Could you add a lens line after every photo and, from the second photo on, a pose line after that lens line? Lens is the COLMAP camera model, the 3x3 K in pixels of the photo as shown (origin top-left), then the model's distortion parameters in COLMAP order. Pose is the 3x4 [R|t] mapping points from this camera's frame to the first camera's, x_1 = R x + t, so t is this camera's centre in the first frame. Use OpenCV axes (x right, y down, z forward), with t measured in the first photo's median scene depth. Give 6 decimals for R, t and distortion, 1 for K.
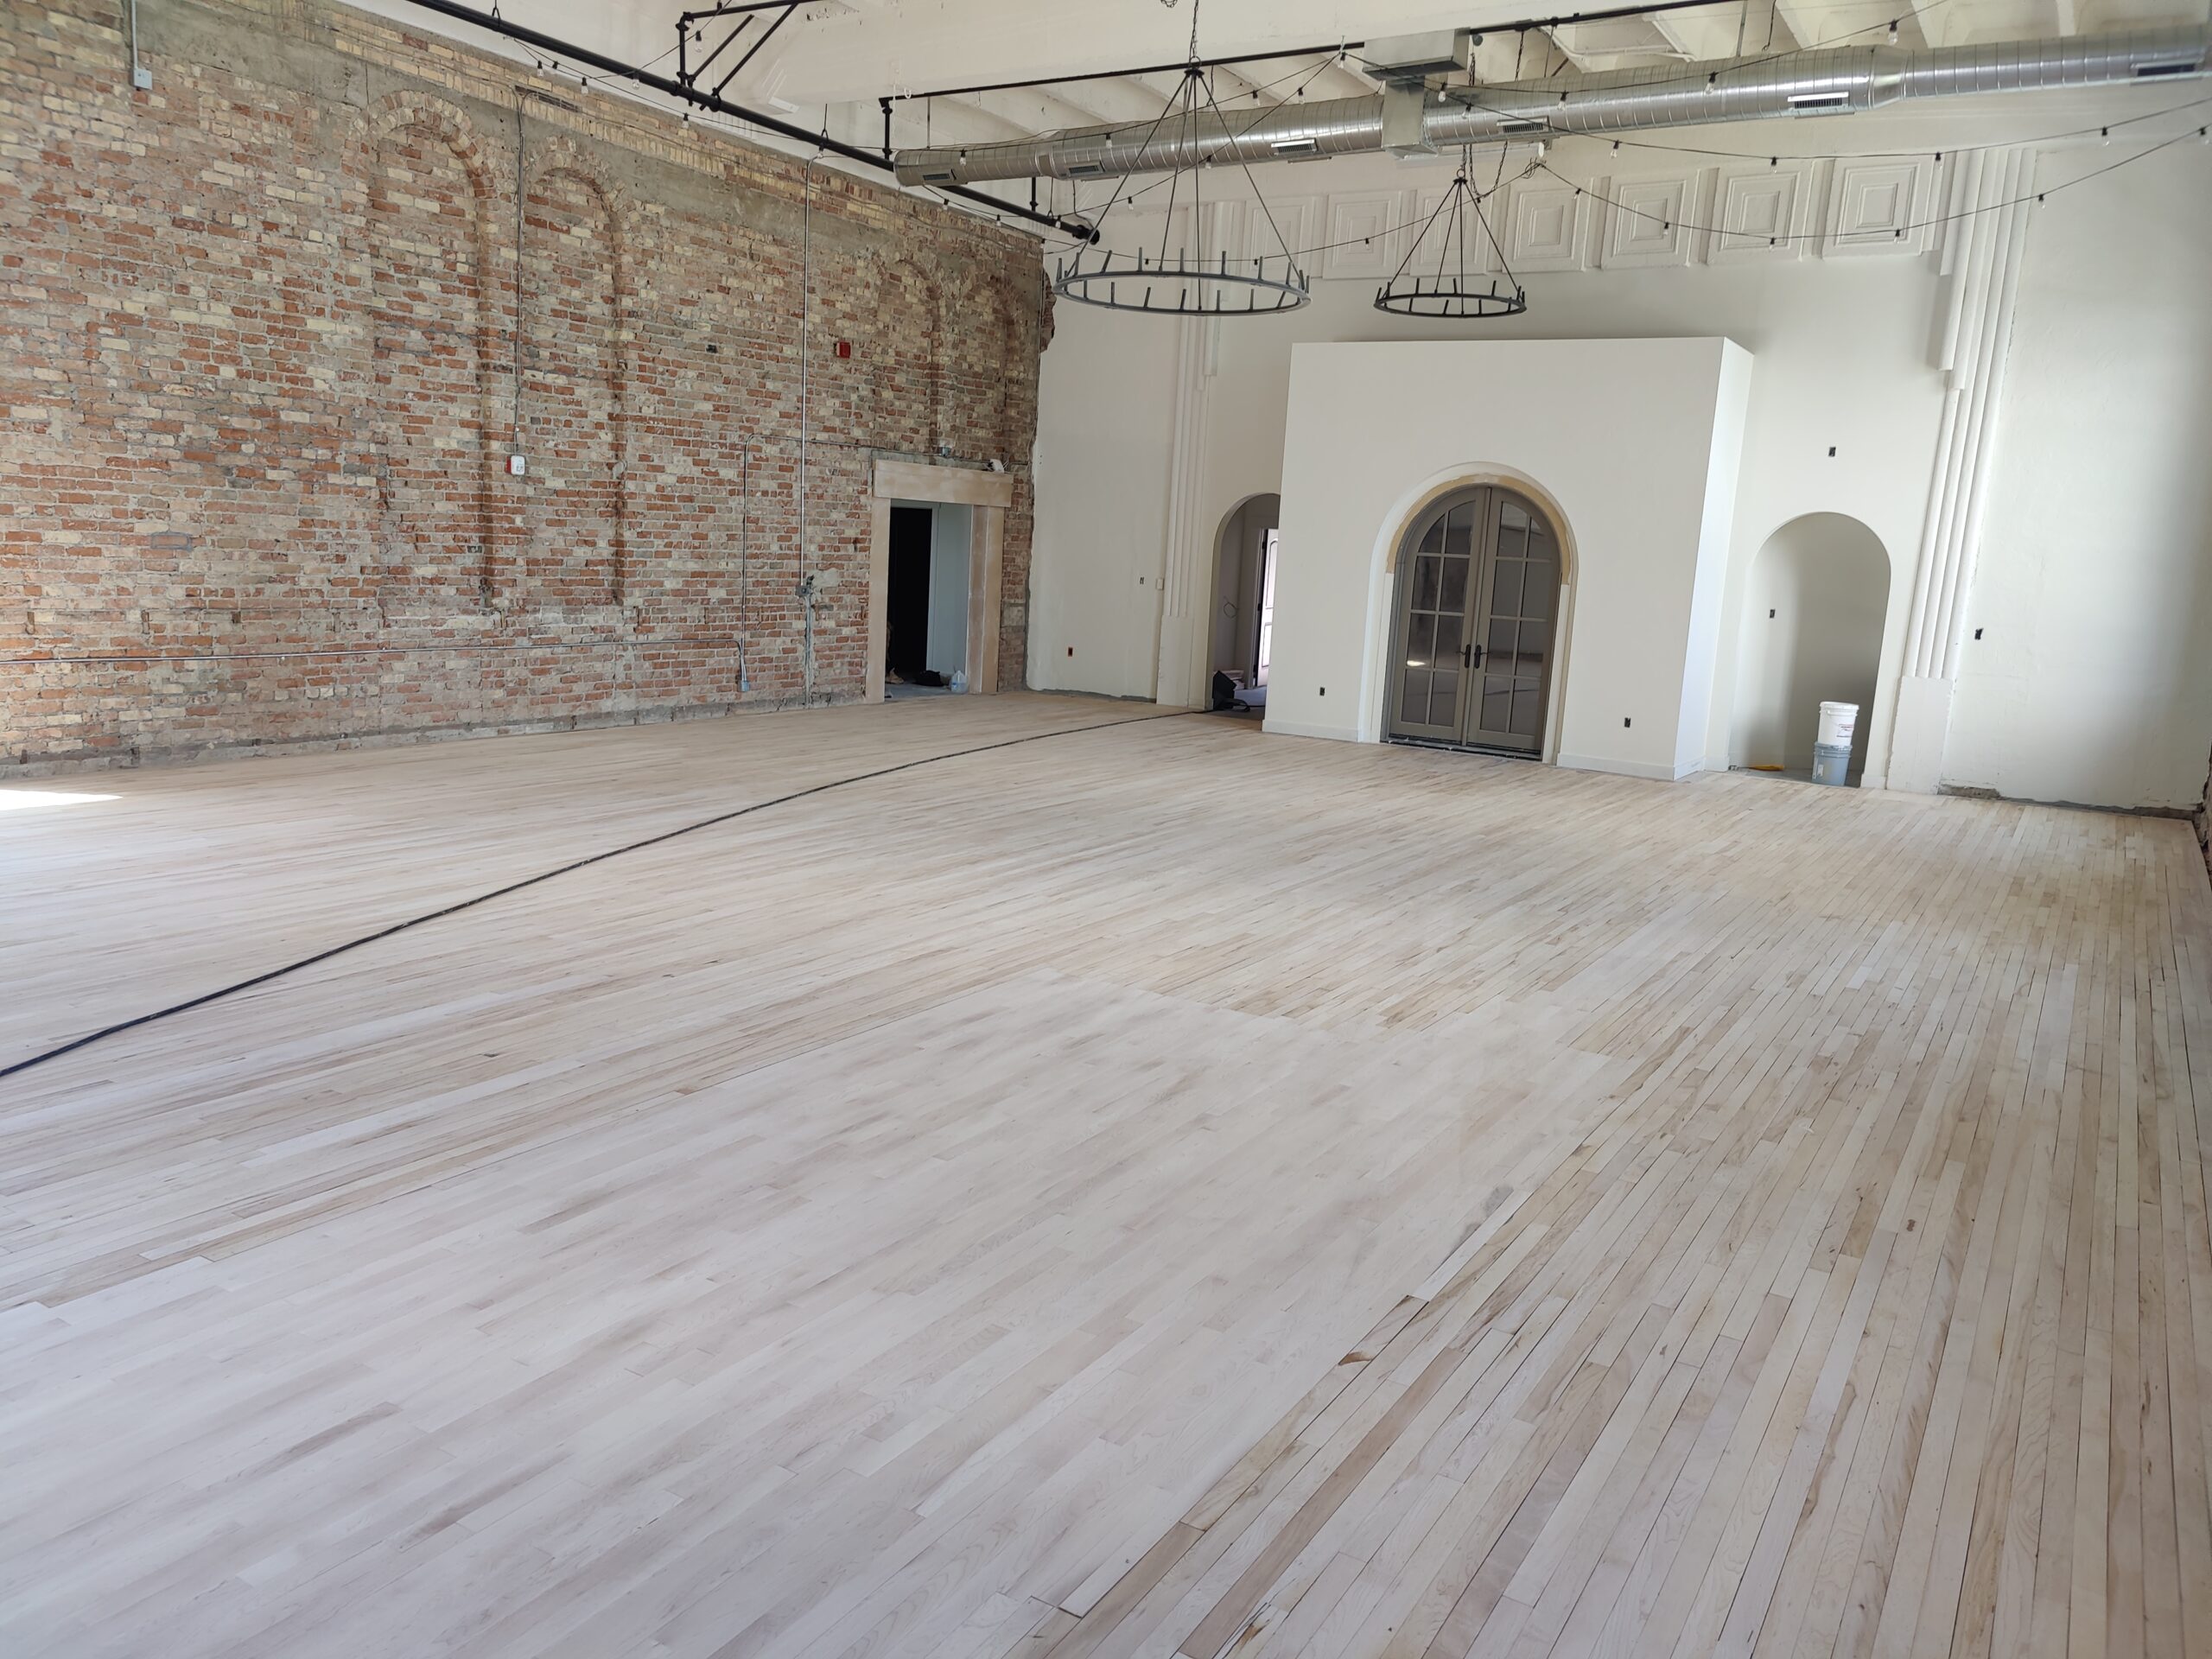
lens RADIAL K [[1653.3, 0, 1092.5], [0, 1653.3, 837.5], [0, 0, 1]] dist [0.046285, -0.013115]
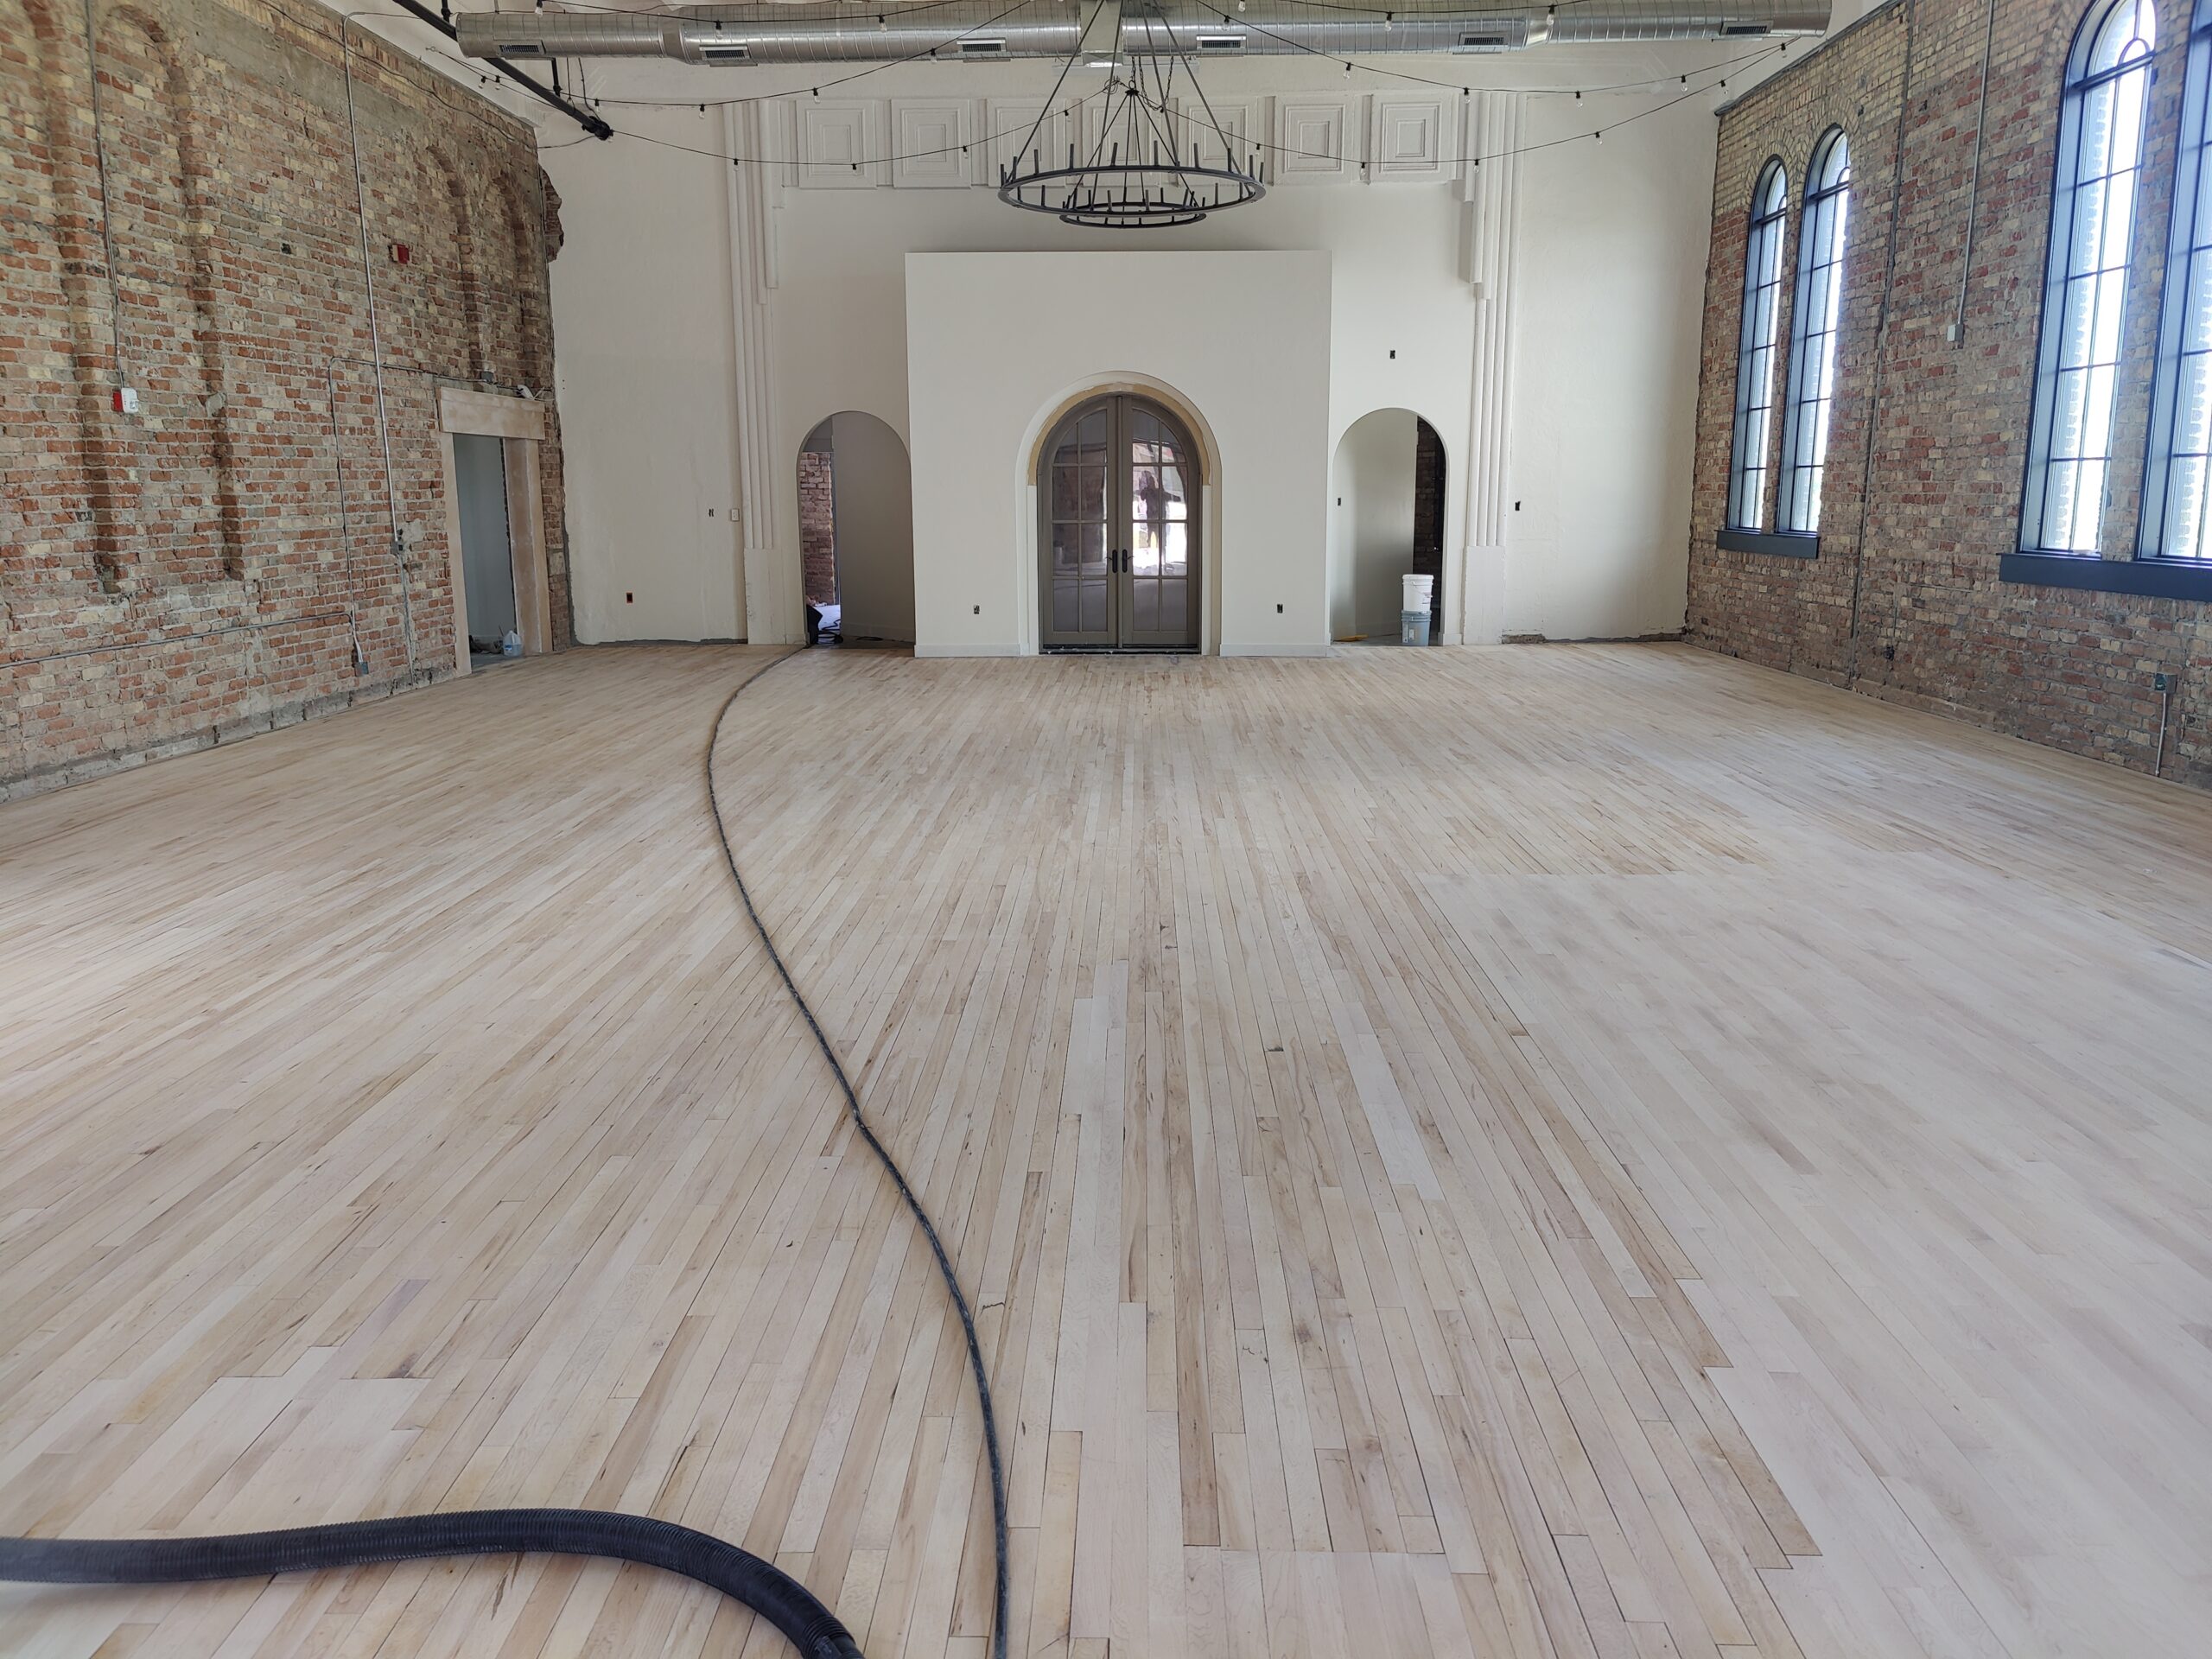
lens RADIAL K [[1653.3, 0, 1102.8], [0, 1653.3, 815.4], [0, 0, 1]] dist [0.046285, -0.013115]
pose [[0.858873, -0.157081, 0.487506, -0.350439], [0.143187, 0.987498, 0.065923, -0.024879], [-0.491766, 0.013185, 0.870627, 0.120624]]
